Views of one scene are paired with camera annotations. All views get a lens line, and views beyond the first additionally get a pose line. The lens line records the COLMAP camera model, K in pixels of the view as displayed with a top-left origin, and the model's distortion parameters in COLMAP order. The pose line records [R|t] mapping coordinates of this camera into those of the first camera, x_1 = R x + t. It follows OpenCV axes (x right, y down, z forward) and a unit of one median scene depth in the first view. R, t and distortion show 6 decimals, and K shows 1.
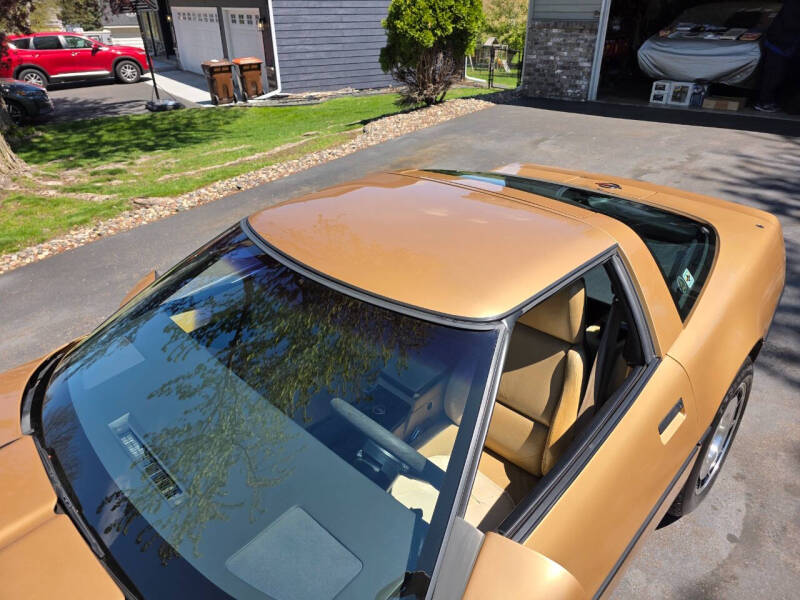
lens RADIAL K [[540.8, 0, 400.8], [0, 540.8, 289.9], [0, 0, 1]] dist [0.058879, -0.058786]
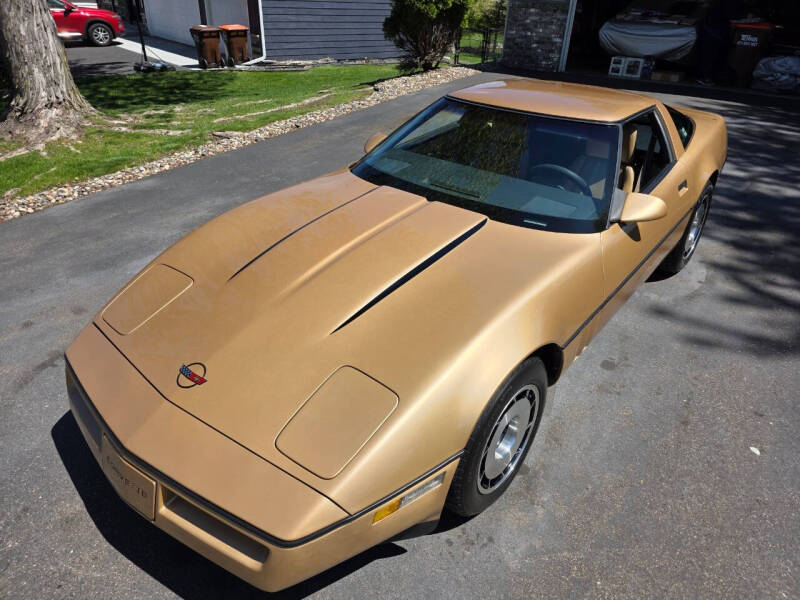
lens RADIAL K [[540.8, 0, 400.8], [0, 540.8, 289.9], [0, 0, 1]] dist [0.058879, -0.058786]
pose [[0.994001, -0.007012, 0.109144, -0.132545], [0.003927, 0.999587, 0.028460, 0.094232], [-0.109298, -0.027860, 0.993618, -0.158531]]
